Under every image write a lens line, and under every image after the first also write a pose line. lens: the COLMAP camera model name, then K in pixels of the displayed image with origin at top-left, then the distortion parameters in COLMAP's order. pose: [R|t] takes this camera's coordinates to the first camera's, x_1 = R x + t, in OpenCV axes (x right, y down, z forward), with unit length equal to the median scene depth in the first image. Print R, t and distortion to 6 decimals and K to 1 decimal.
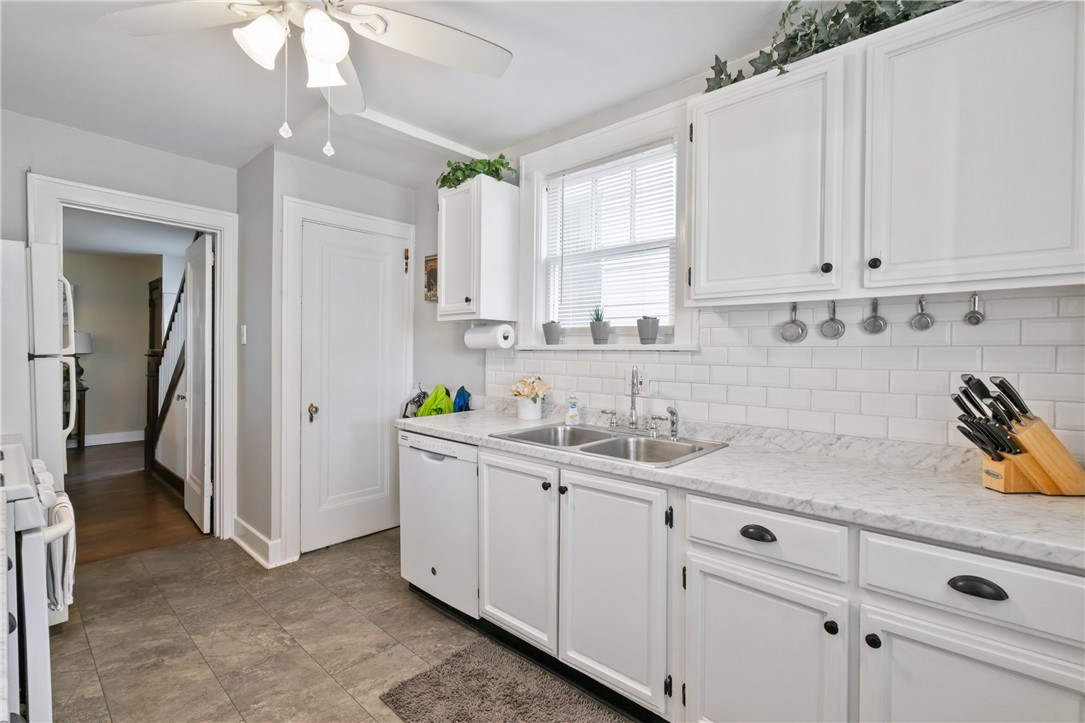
lens RADIAL K [[493.0, 0, 539.4], [0, 493.0, 358.0], [0, 0, 1]] dist [0.000719, -0.000336]
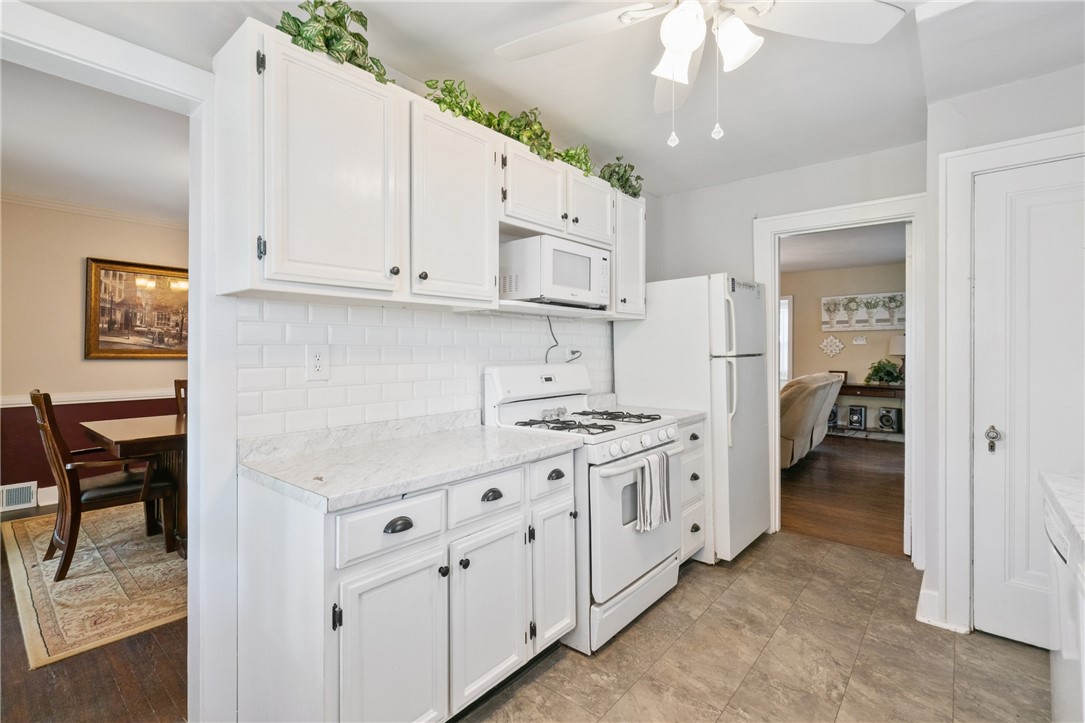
lens RADIAL K [[493.0, 0, 532.9], [0, 493.0, 346.8], [0, 0, 1]] dist [0.000719, -0.000336]
pose [[0.014721, -0.015228, -0.999776, 0.311908], [-0.011281, 0.999818, -0.015395, -0.003631], [0.999828, 0.011505, 0.014547, 0.420383]]
